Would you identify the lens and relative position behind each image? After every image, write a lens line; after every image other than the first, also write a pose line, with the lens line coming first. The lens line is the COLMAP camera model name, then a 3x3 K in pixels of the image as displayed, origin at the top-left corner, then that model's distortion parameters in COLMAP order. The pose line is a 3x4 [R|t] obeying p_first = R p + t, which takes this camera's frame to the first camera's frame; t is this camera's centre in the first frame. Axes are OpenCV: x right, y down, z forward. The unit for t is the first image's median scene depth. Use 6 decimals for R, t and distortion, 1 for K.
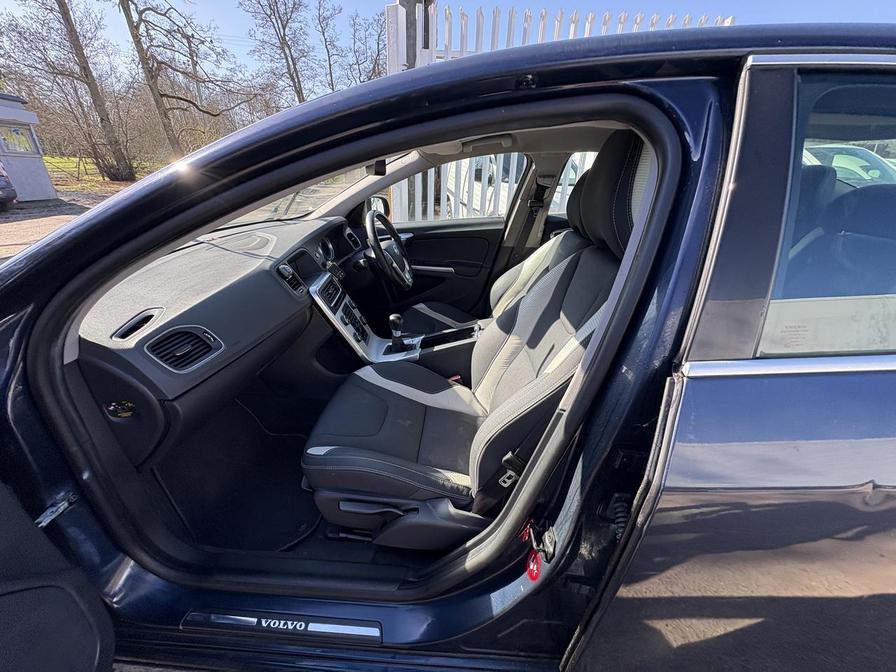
lens RADIAL K [[357.1, 0, 447.4], [0, 357.1, 337.4], [0, 0, 1]] dist [0.001214, 0.000025]
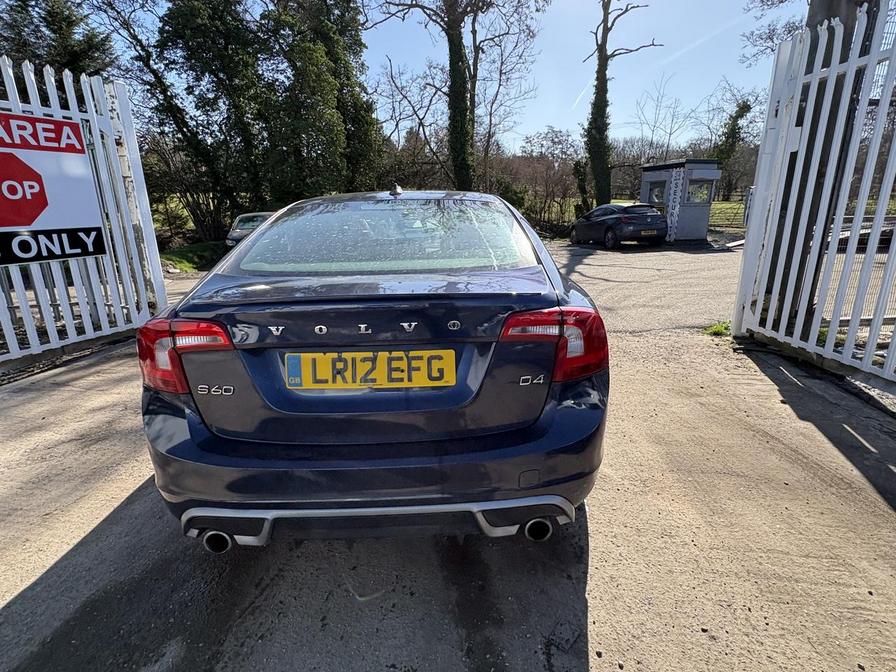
lens RADIAL K [[460.5, 0, 447.0], [0, 460.5, 335.0], [0, 0, 1]] dist [0.004672, -0.001003]
pose [[0.082481, 0.238039, -0.967747, 2.029860], [-0.401156, 0.896842, 0.186408, -0.311119], [0.912289, 0.372843, 0.169463, 0.616705]]
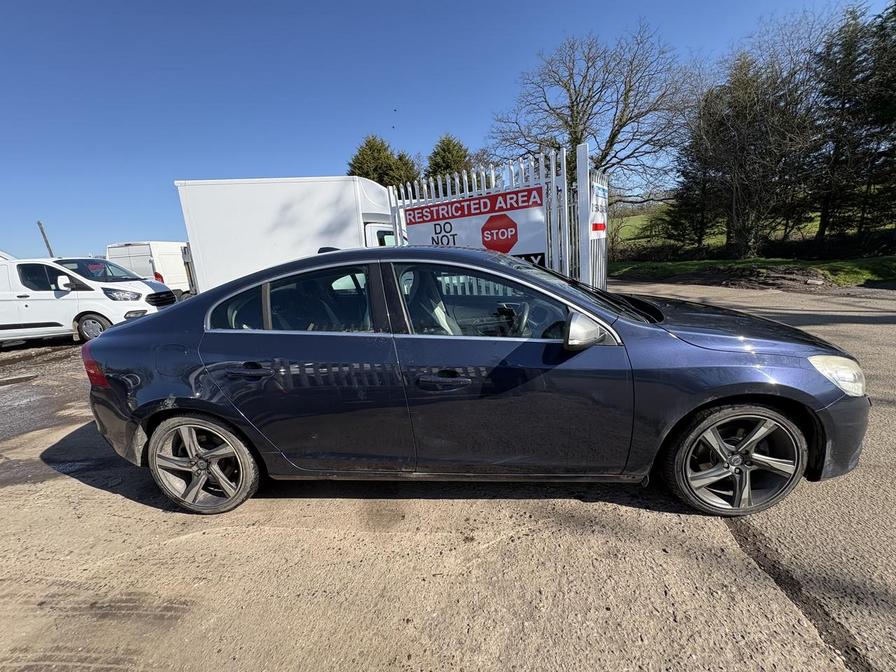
lens RADIAL K [[357.1, 0, 446.8], [0, 357.1, 334.4], [0, 0, 1]] dist [0.001214, 0.000025]
pose [[-0.998189, 0.048549, 0.035525, 0.030872], [0.060114, 0.782200, 0.620120, -0.979958], [0.002318, 0.621133, -0.783702, 1.866990]]
